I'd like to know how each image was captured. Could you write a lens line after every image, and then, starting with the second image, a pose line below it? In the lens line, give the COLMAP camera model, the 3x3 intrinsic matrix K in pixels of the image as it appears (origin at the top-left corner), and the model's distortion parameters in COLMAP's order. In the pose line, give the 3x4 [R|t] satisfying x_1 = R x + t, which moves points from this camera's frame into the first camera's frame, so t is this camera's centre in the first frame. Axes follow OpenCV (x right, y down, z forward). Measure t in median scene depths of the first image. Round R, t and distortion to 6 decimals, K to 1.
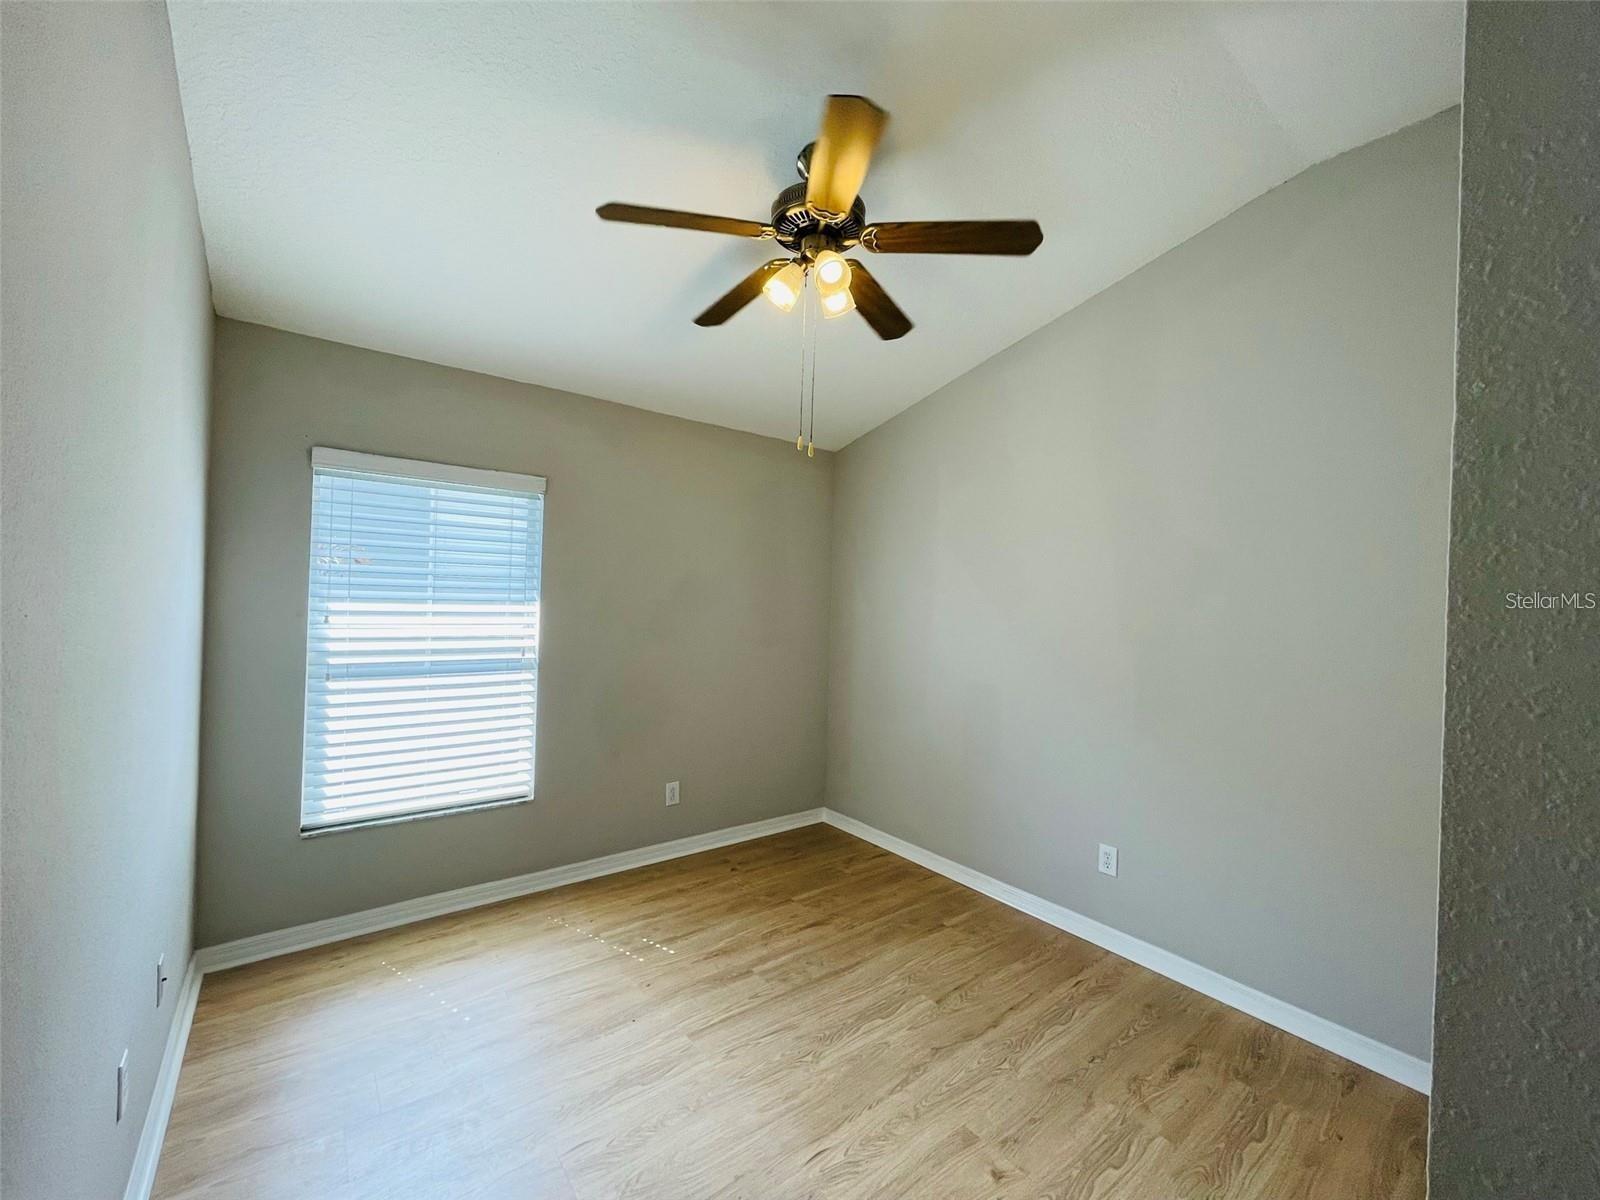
lens RADIAL K [[647.7, 0, 804.2], [0, 647.7, 600.7], [0, 0, 1]] dist [-0.001345, -0.000173]
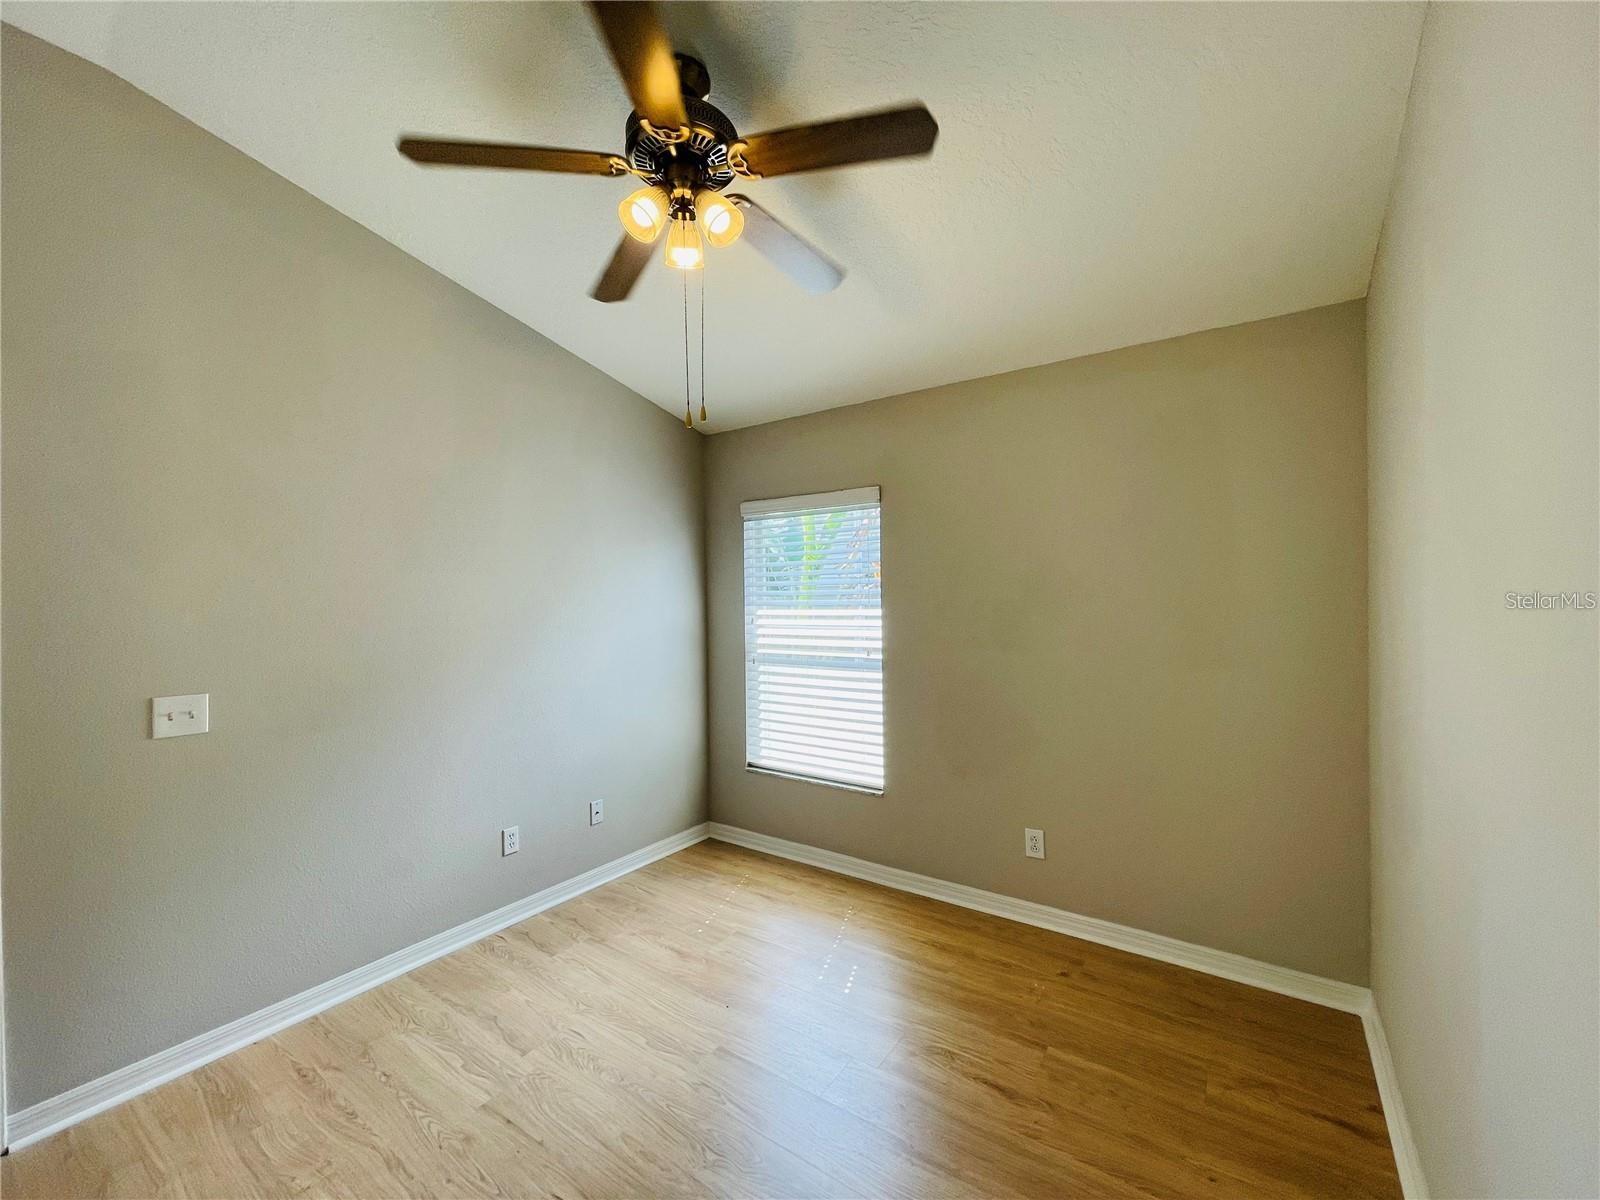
lens RADIAL K [[647.7, 0, 804.2], [0, 647.7, 600.7], [0, 0, 1]] dist [-0.001345, -0.000173]
pose [[0.287547, -0.031904, -0.957235, 0.577939], [0.018134, 0.999447, -0.027863, 0.022786], [0.957595, -0.009346, 0.287967, 0.607372]]
